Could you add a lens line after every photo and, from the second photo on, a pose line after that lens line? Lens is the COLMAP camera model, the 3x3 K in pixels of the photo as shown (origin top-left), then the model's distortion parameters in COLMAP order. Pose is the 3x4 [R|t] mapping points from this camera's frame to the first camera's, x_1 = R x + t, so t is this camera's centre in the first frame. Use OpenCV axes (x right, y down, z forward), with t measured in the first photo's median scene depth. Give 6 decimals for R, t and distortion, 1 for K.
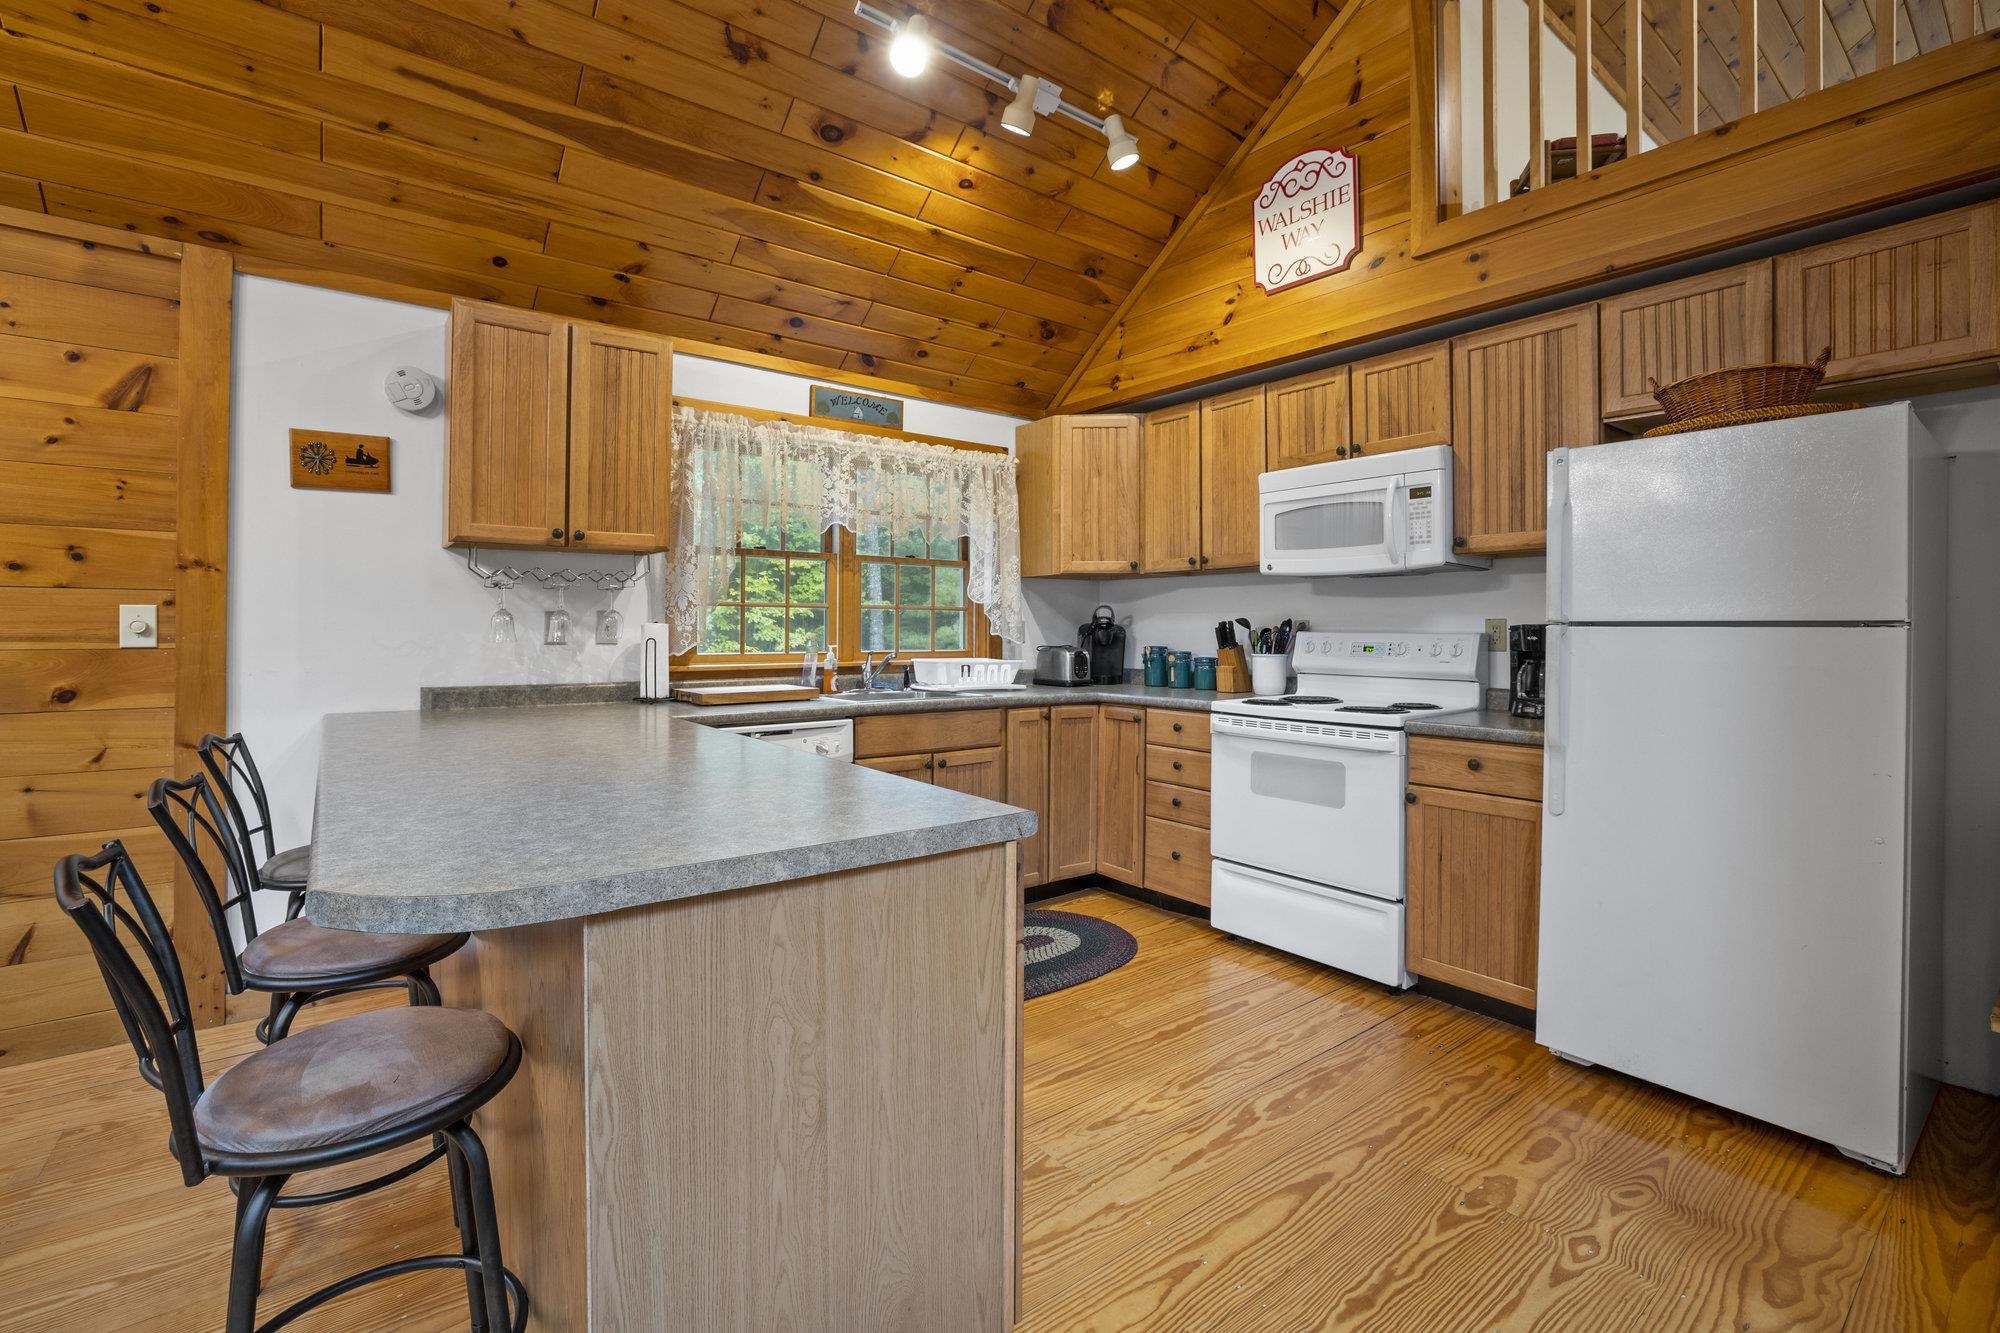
lens RADIAL K [[881.9, 0, 986.9], [0, 881.9, 634.6], [0, 0, 1]] dist [-0.025472, 0.008895]
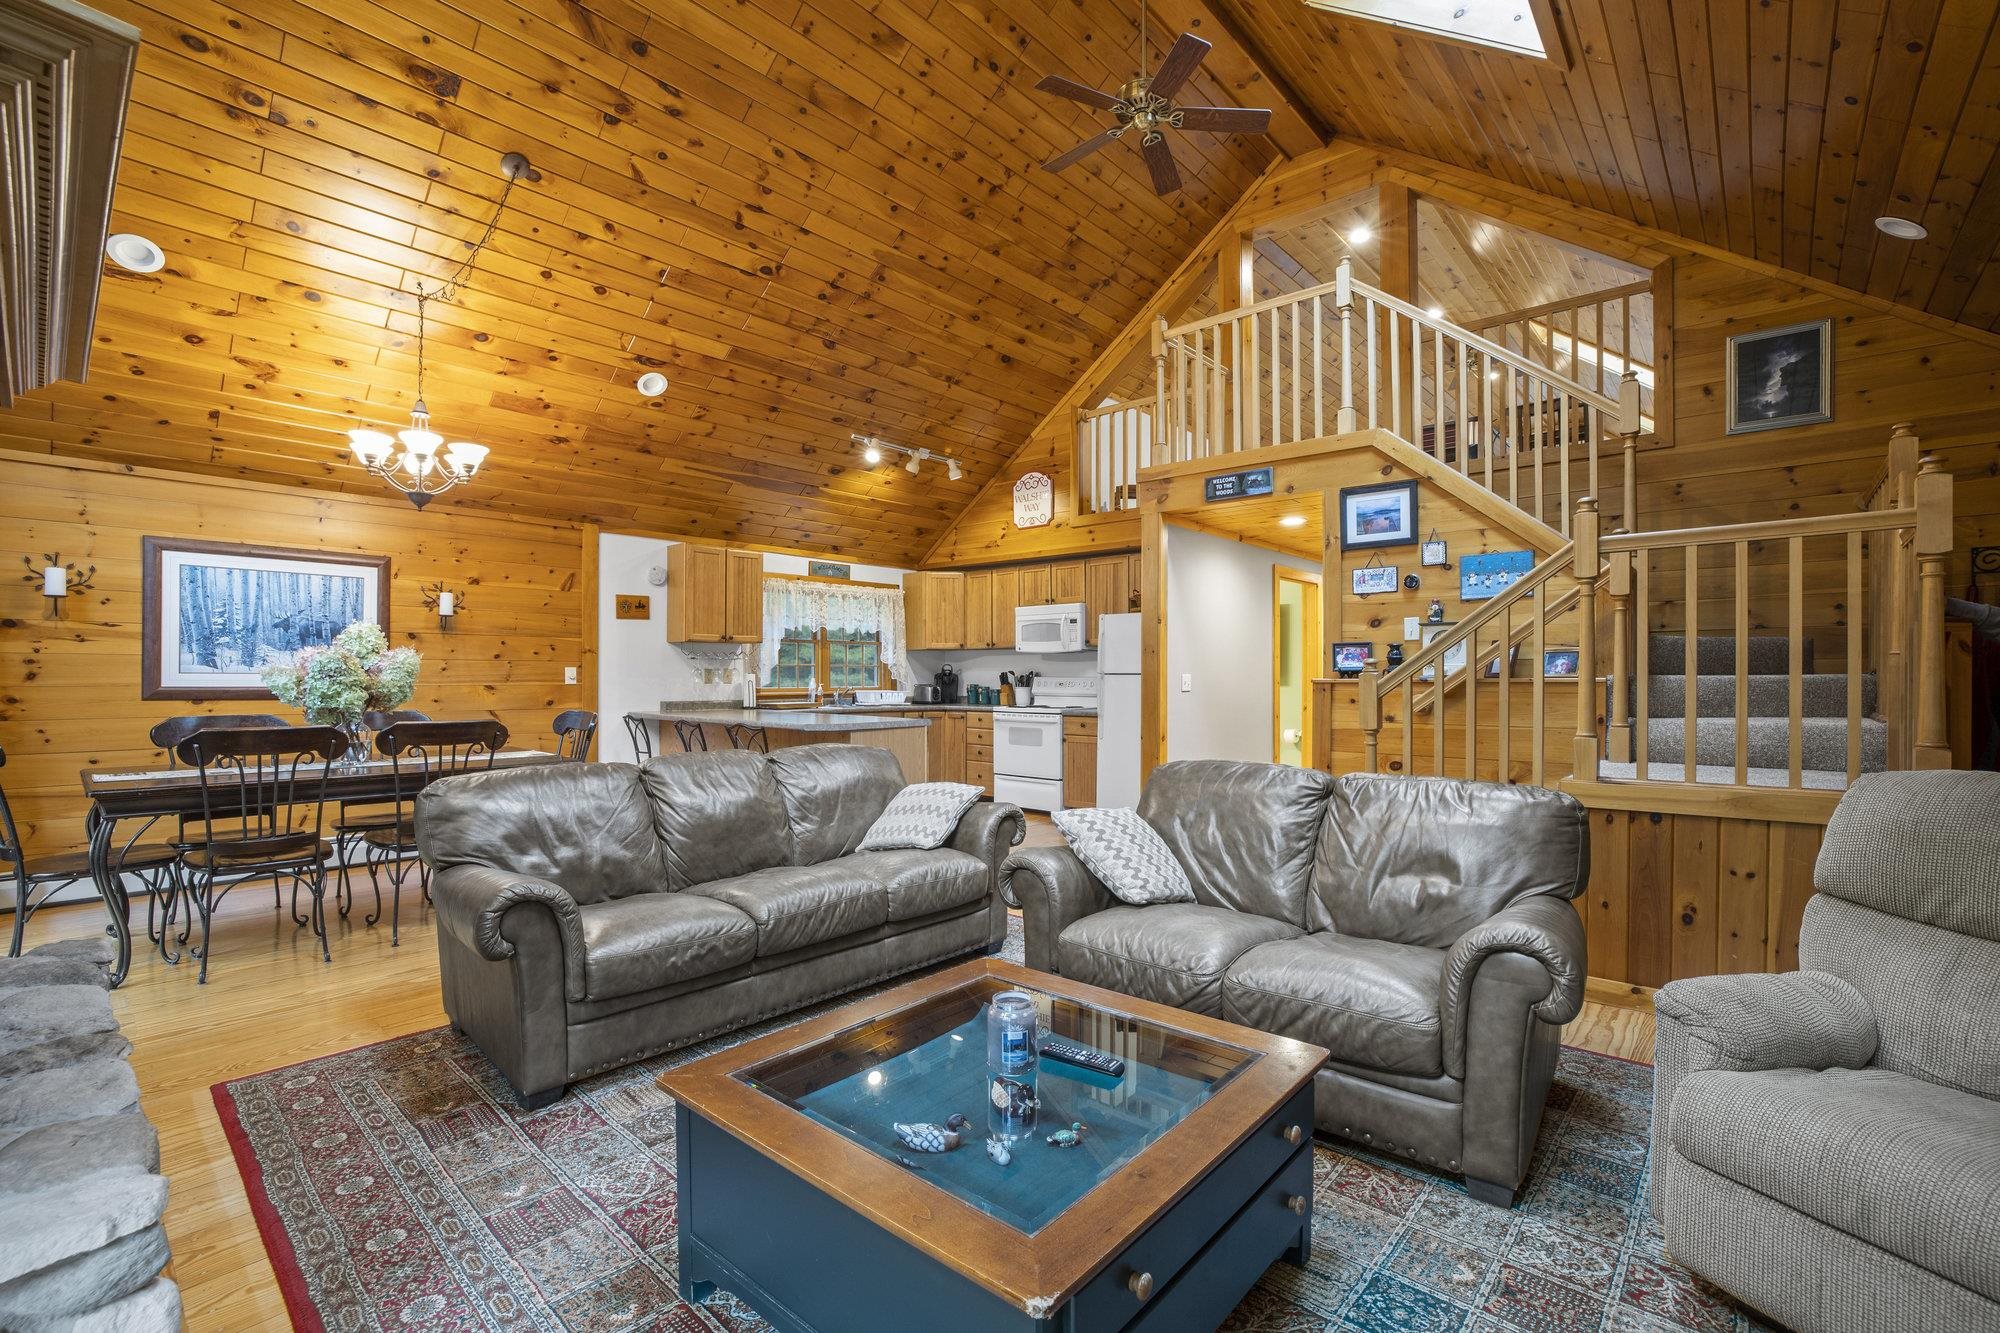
lens RADIAL K [[881.9, 0, 999.6], [0, 881.9, 683.5], [0, 0, 1]] dist [-0.025472, 0.008895]
pose [[0.981610, -0.003744, 0.190859, -0.170252], [0.003022, 0.999987, 0.004075, 0.004283], [-0.190872, -0.003423, 0.981609, -1.262526]]
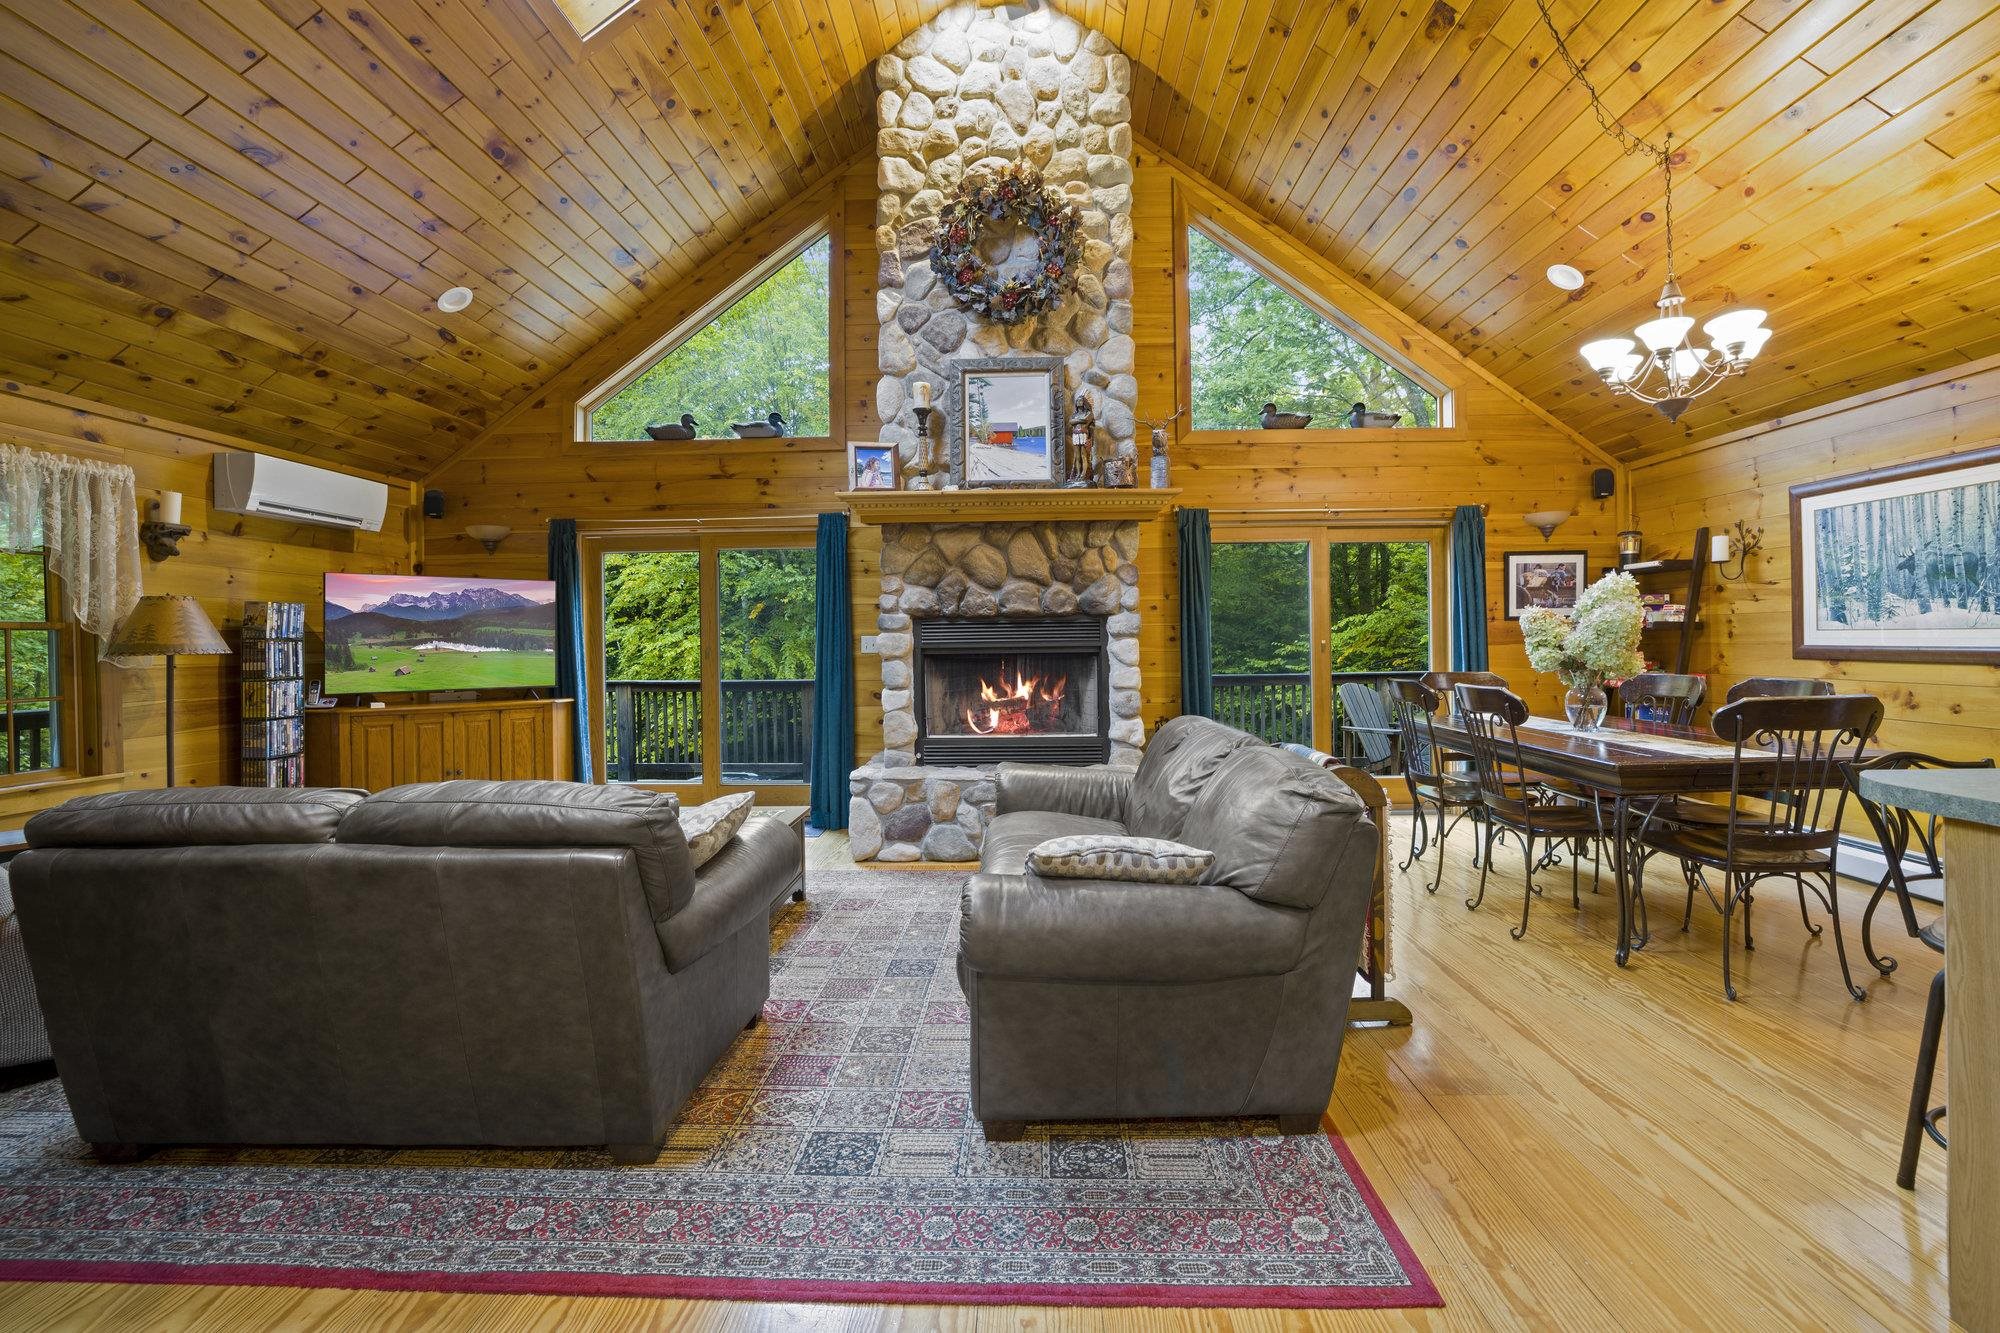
lens RADIAL K [[881.9, 0, 1013.2], [0, 881.9, 636.6], [0, 0, 1]] dist [-0.025472, 0.008895]
pose [[-0.607107, -0.003286, -0.794613, 0.507430], [0.004334, 0.999963, -0.007446, 0.002831], [0.794608, -0.007965, -0.607071, 0.182057]]
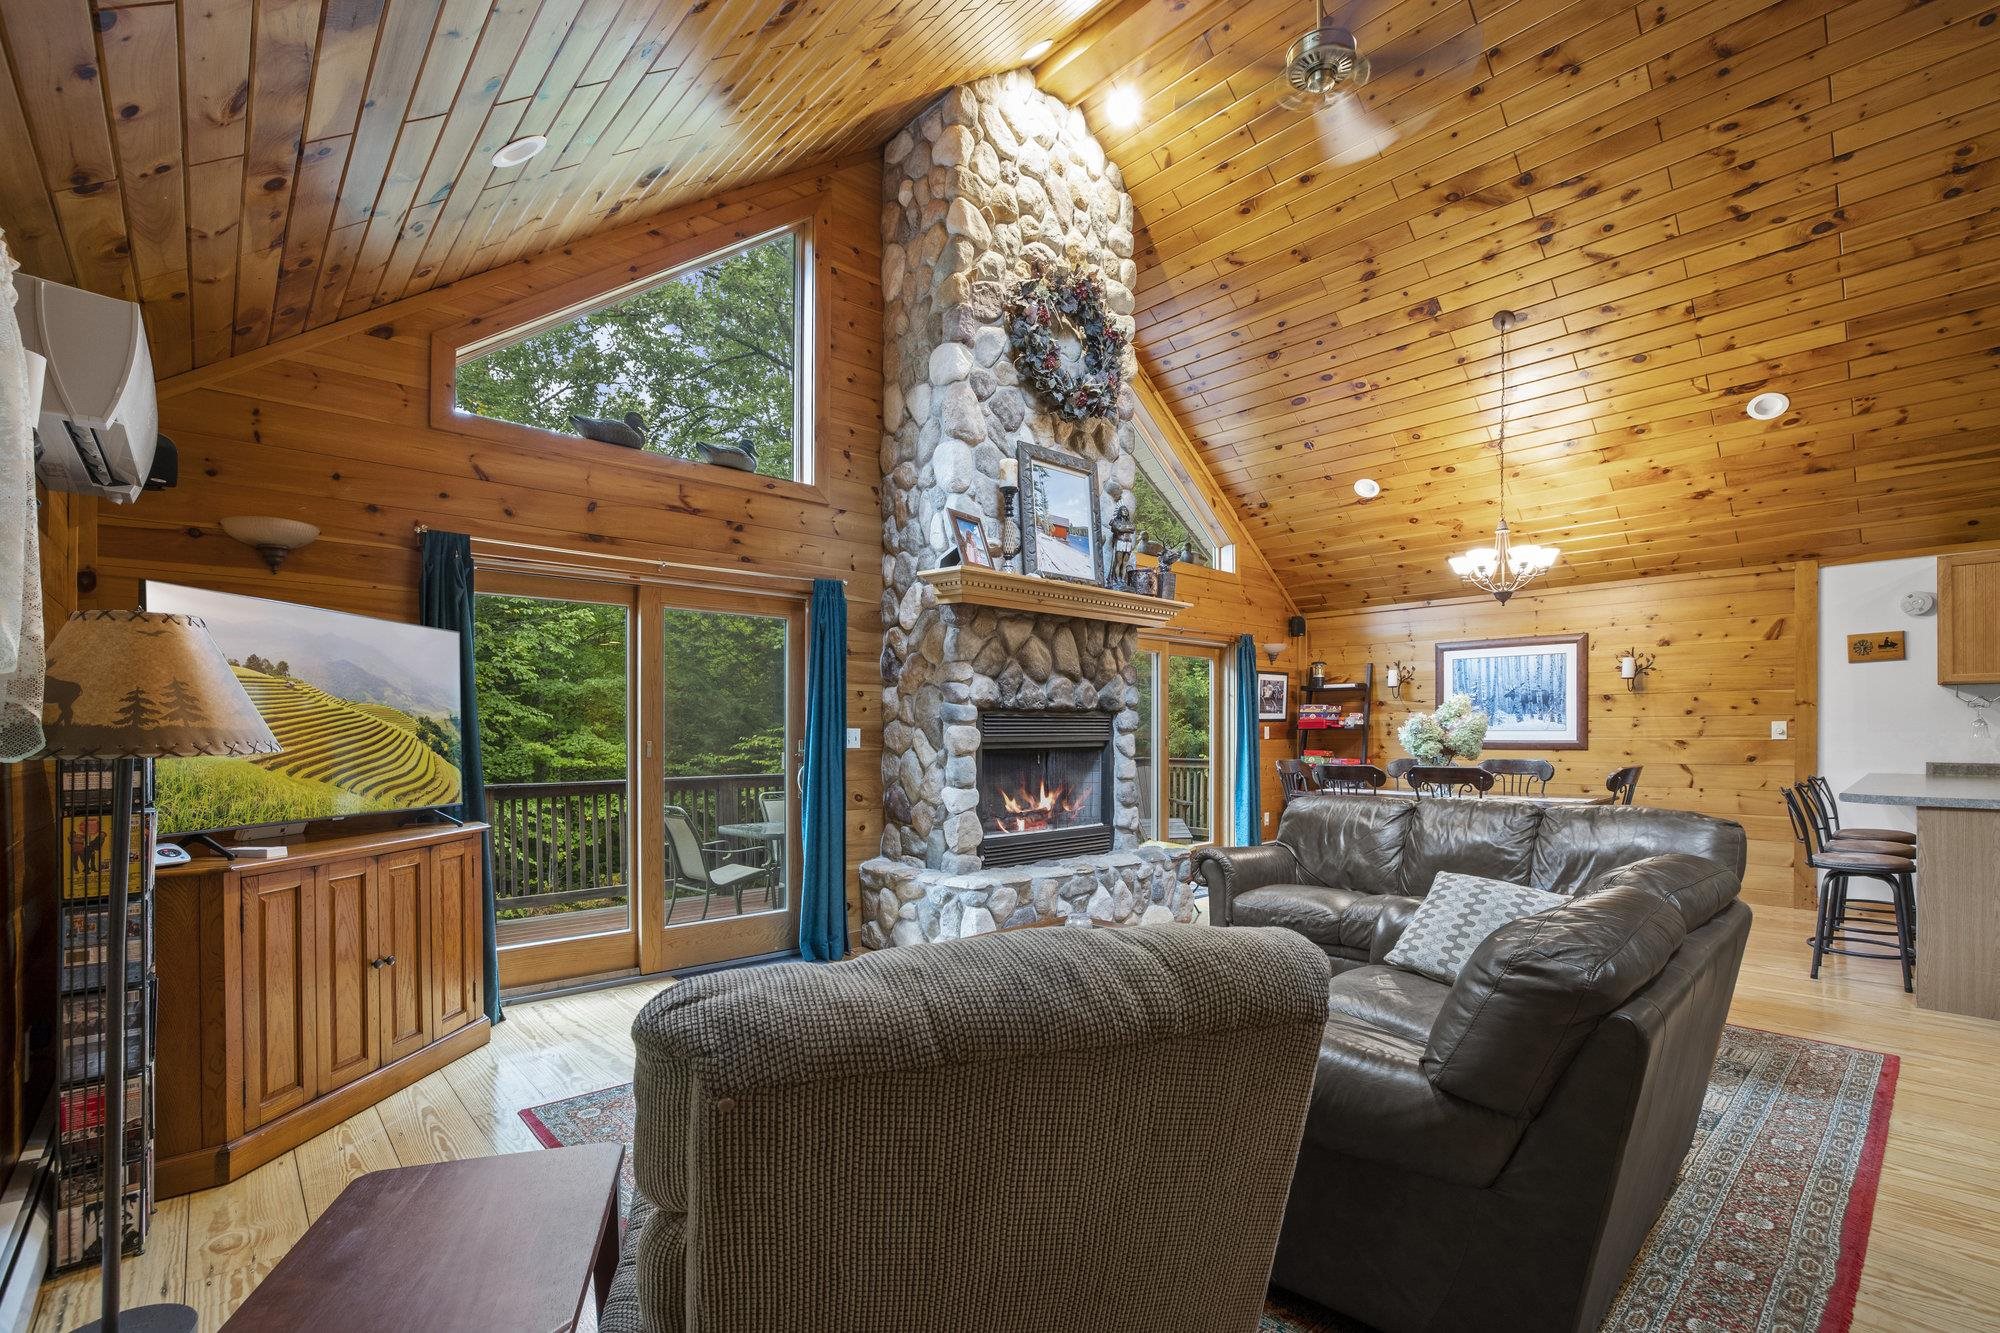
lens RADIAL K [[881.9, 0, 1031.7], [0, 881.9, 731.2], [0, 0, 1]] dist [-0.025472, 0.008895]
pose [[0.124537, -0.005305, -0.992201, 0.794214], [0.001852, 0.999985, -0.005115, -0.000197], [0.992213, -0.001200, 0.124545, -0.934624]]
